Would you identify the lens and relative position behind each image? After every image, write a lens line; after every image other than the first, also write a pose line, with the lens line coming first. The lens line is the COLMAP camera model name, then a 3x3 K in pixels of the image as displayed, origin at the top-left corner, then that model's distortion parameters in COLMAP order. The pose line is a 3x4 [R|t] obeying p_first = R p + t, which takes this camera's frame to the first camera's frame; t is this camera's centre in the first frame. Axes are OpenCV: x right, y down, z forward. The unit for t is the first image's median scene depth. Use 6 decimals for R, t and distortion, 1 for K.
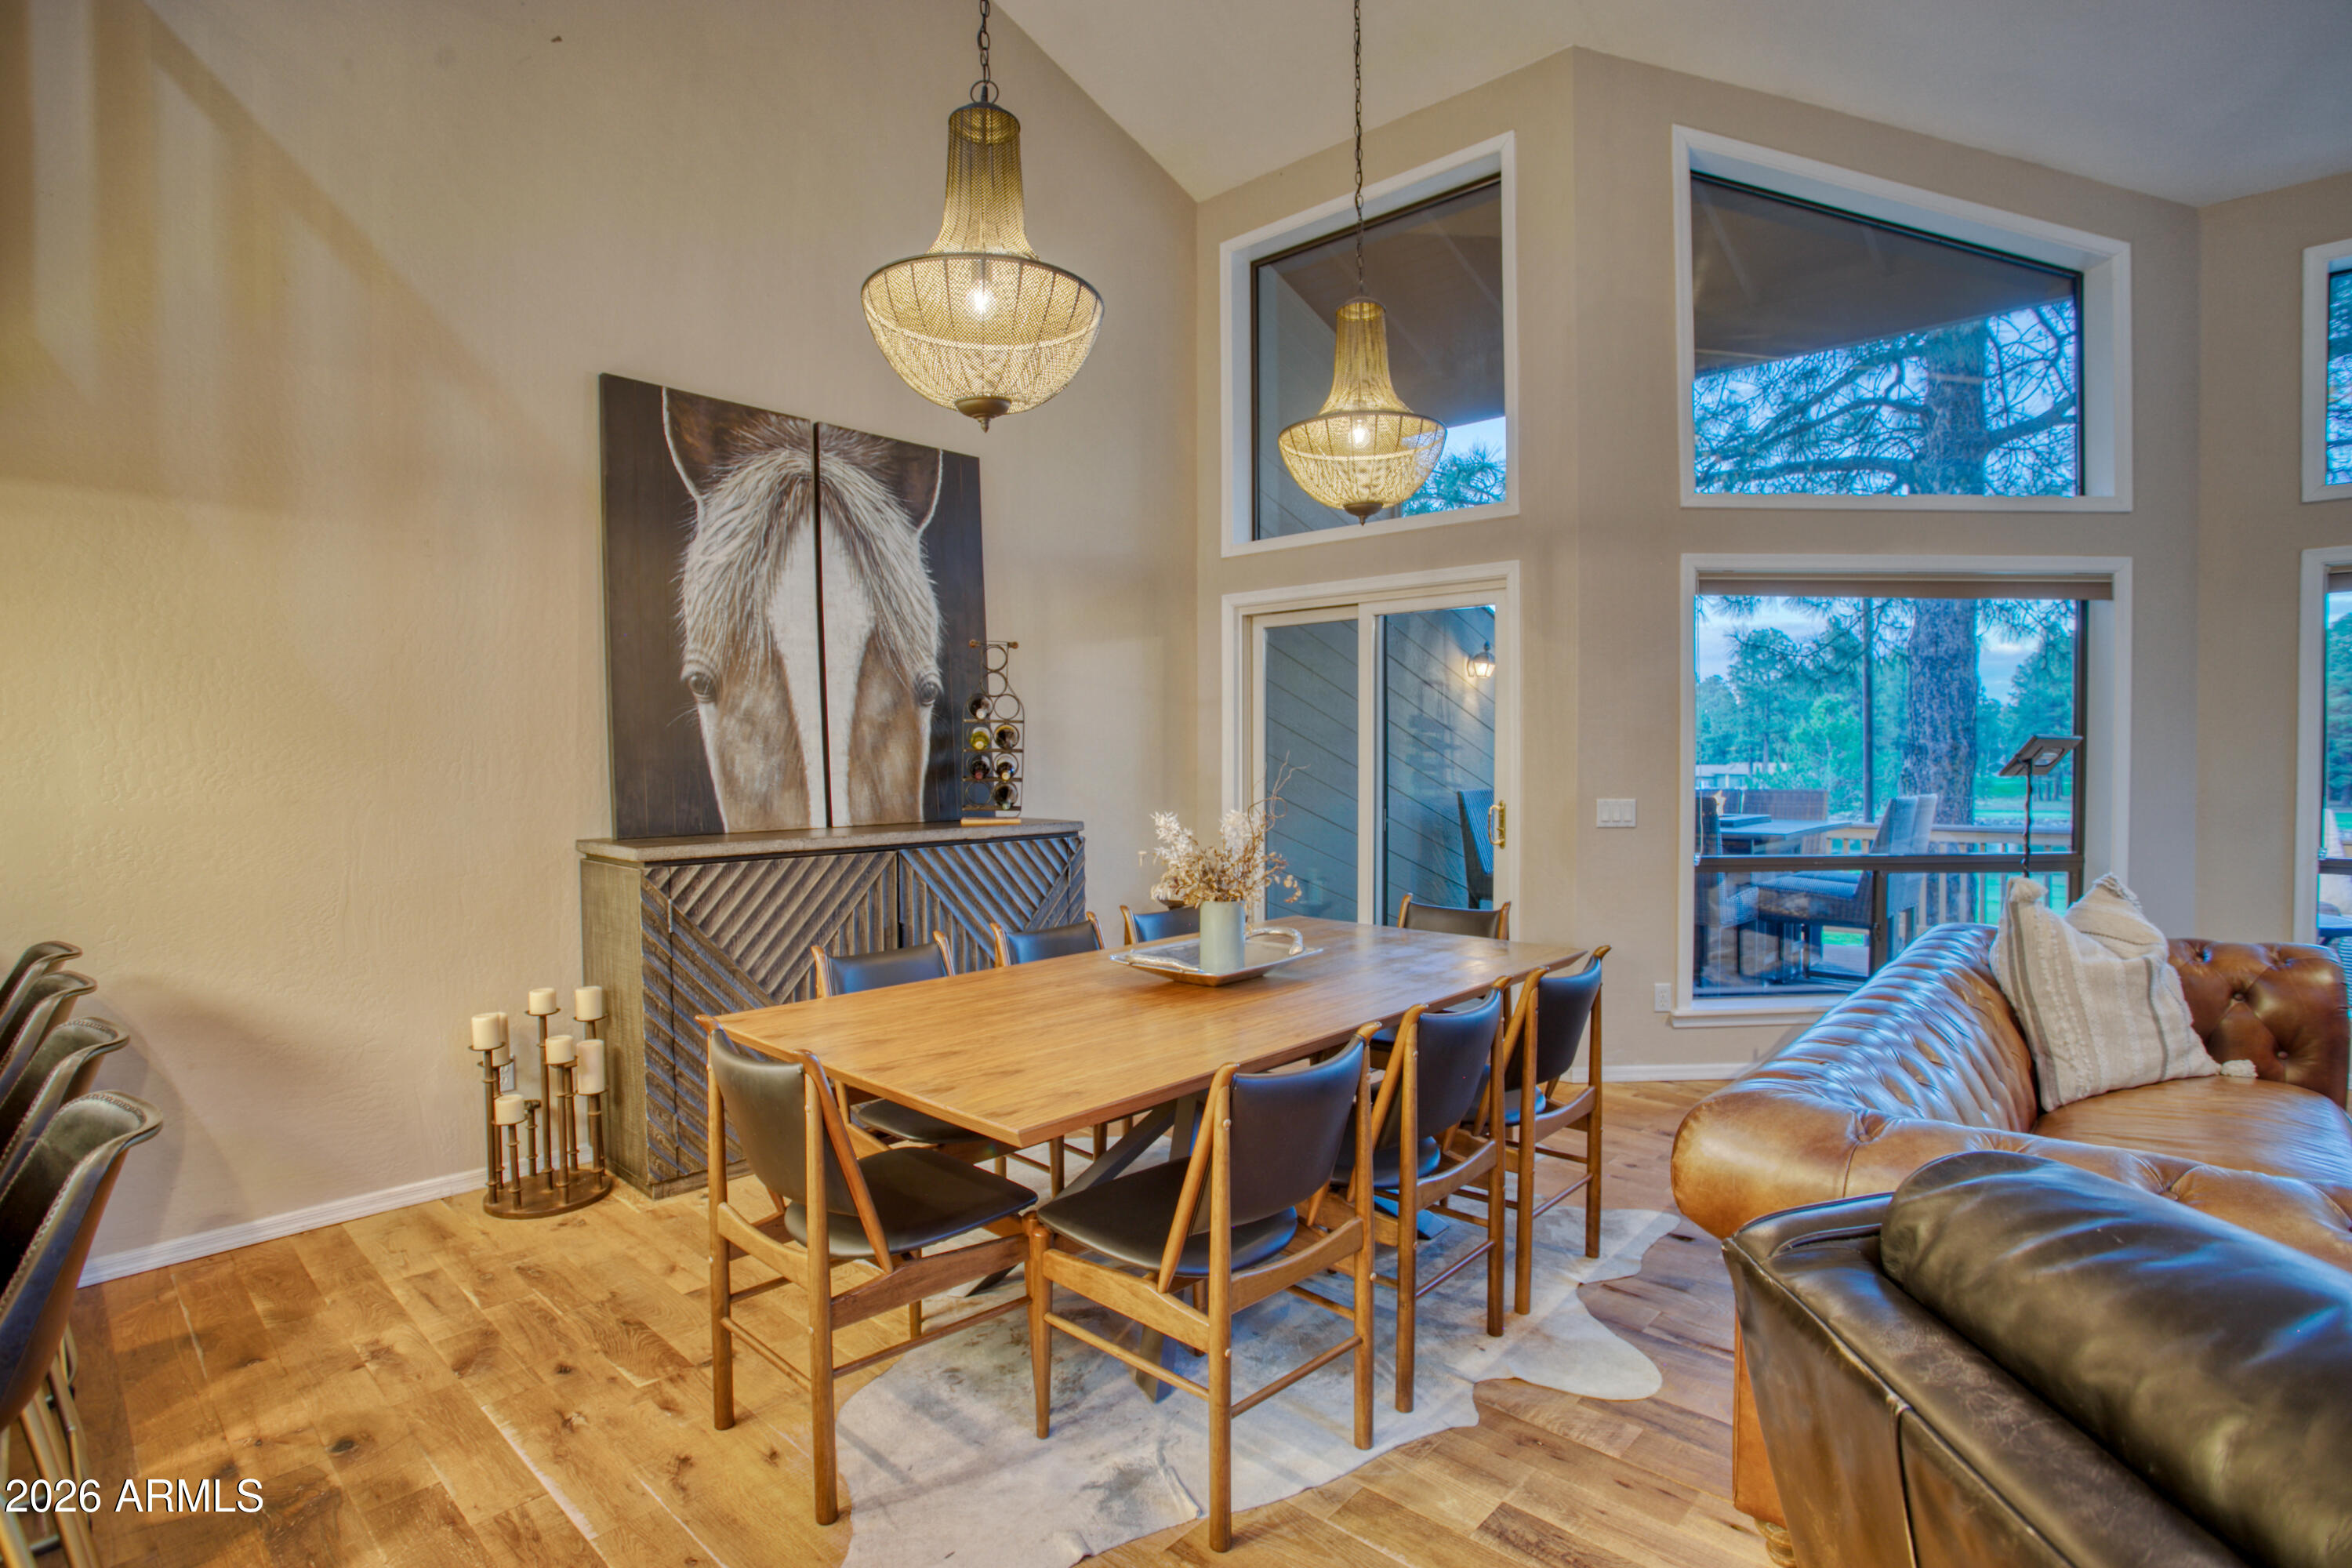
lens RADIAL K [[1131.9, 0, 1176.0], [0, 1131.9, 784.0], [0, 0, 1]] dist [-0.079131, 0.014863]
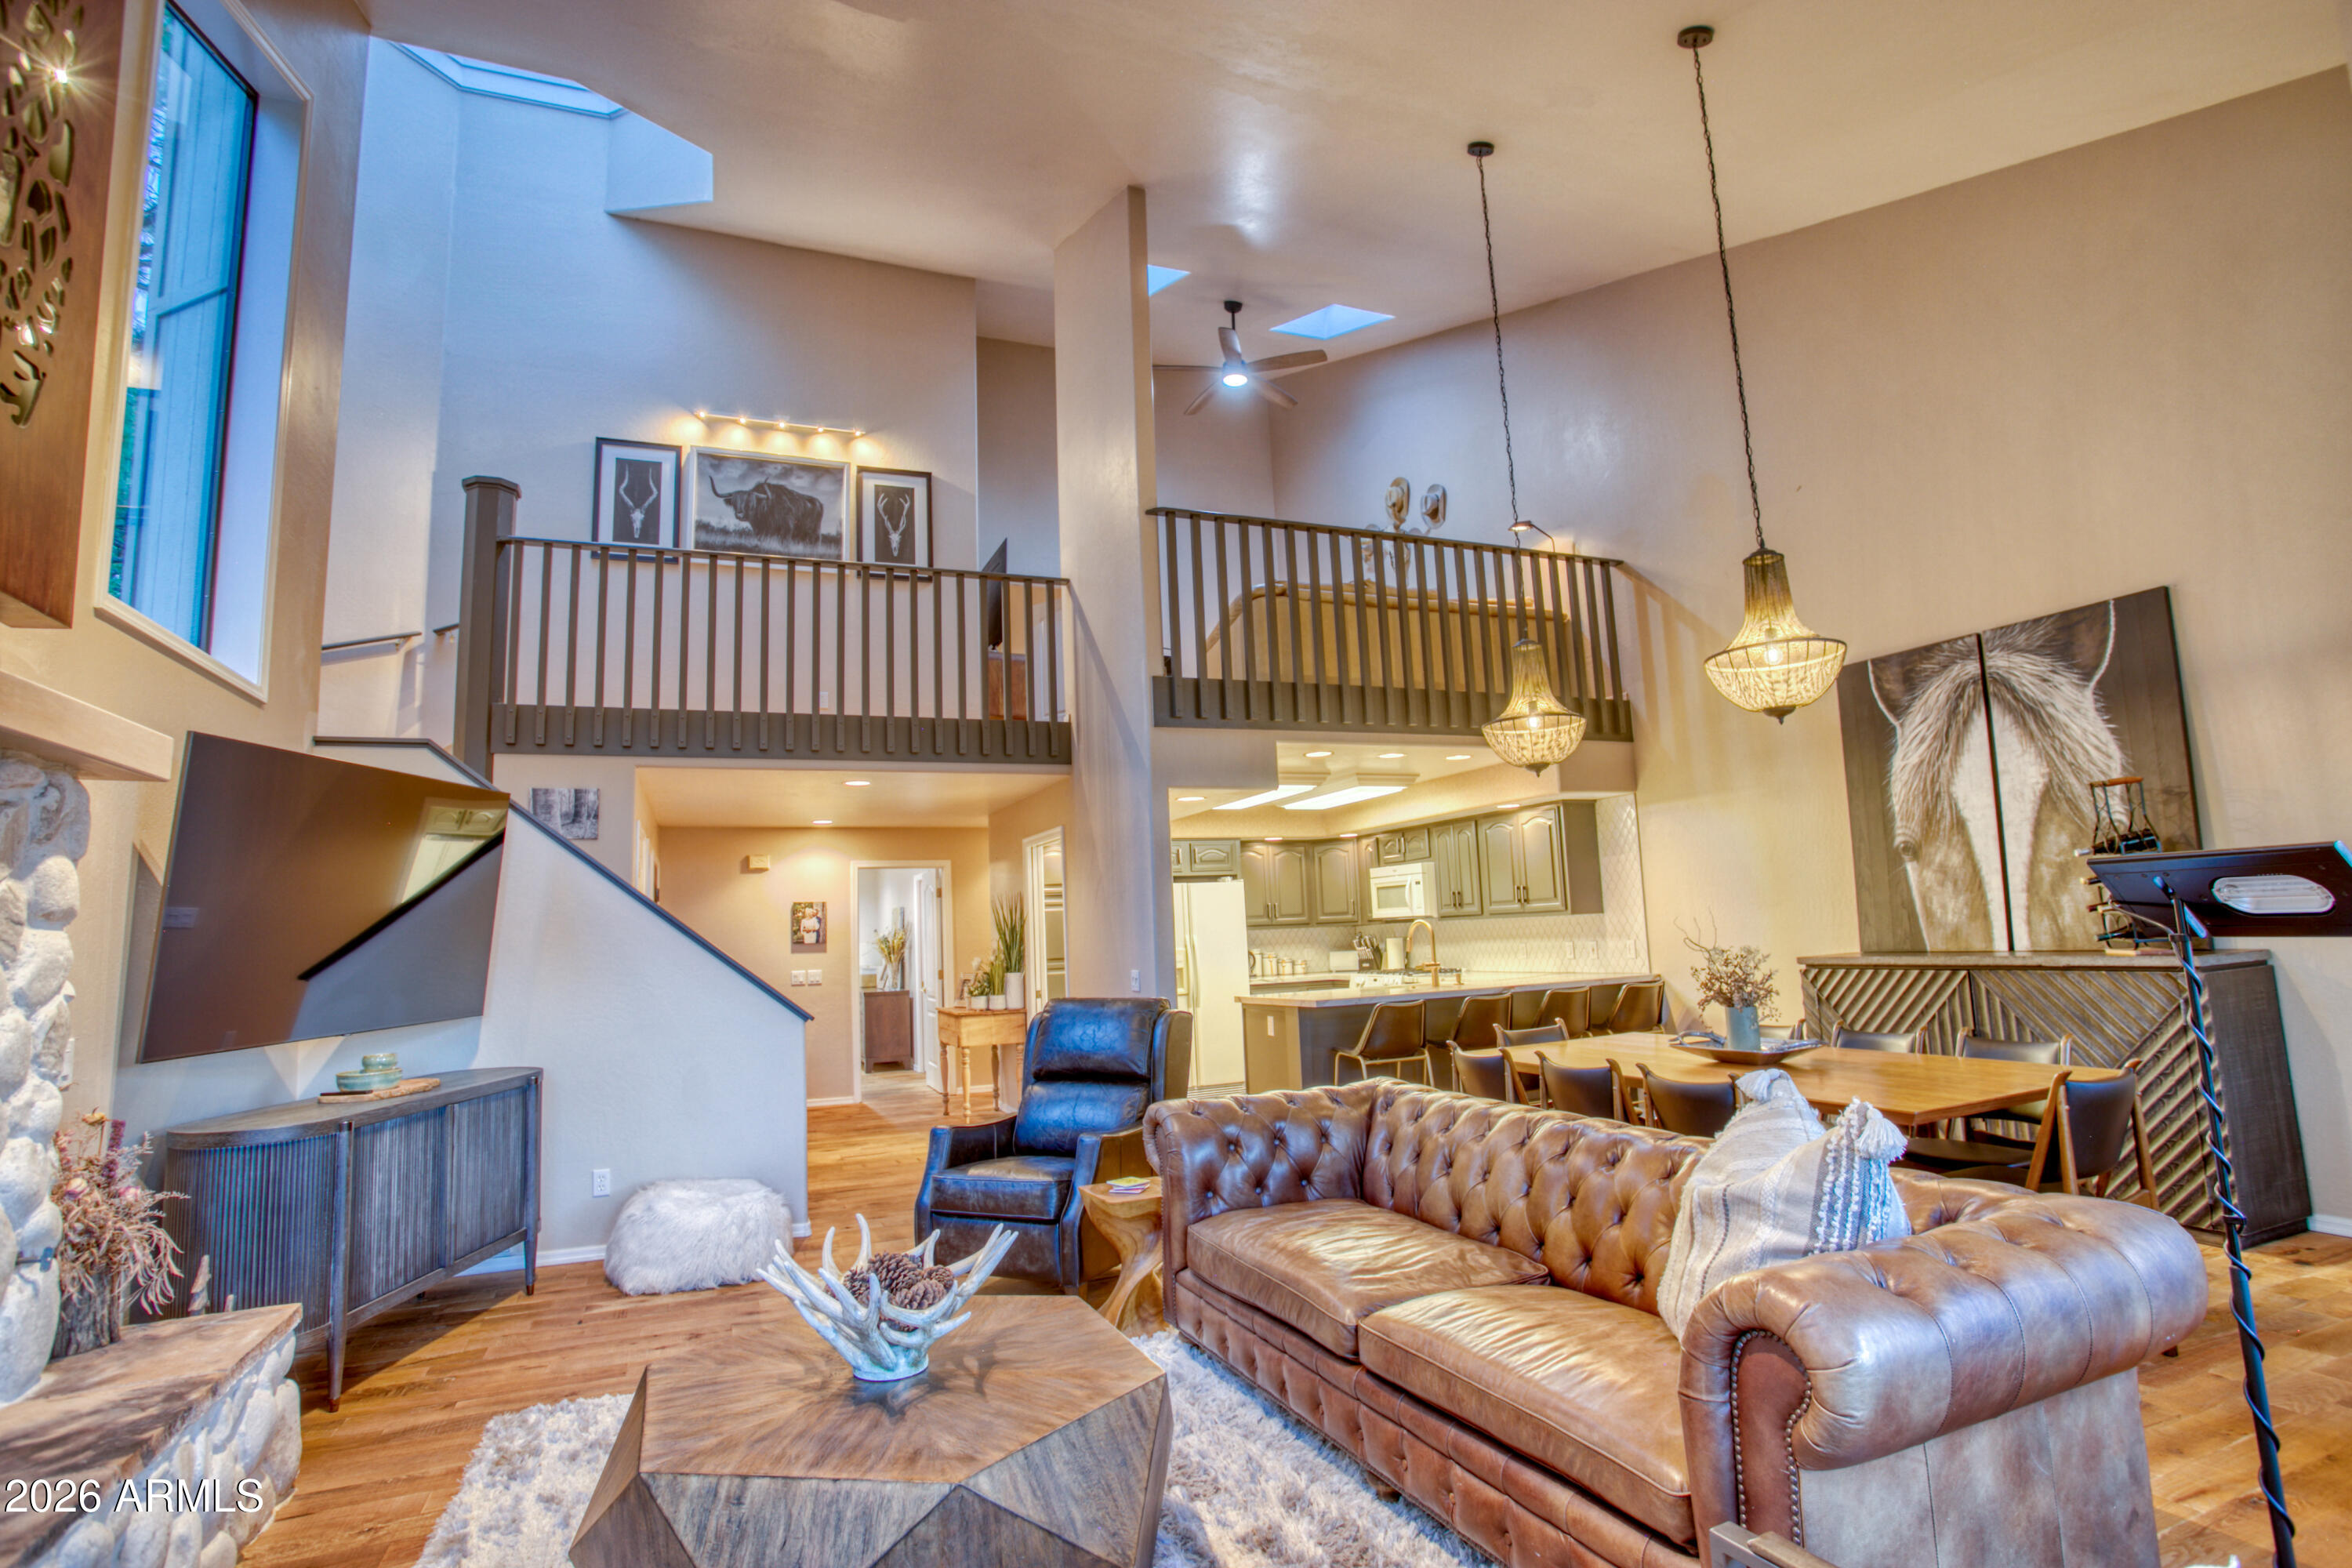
lens RADIAL K [[1124.1, 0, 1169.0], [0, 1124.1, 788.5], [0, 0, 1]] dist [-0.074789, 0.025698]
pose [[-0.422360, -0.090631, -0.901886, 1.211576], [0.020717, 0.993764, -0.109566, -0.028903], [0.906191, -0.064961, -0.417848, 0.677443]]
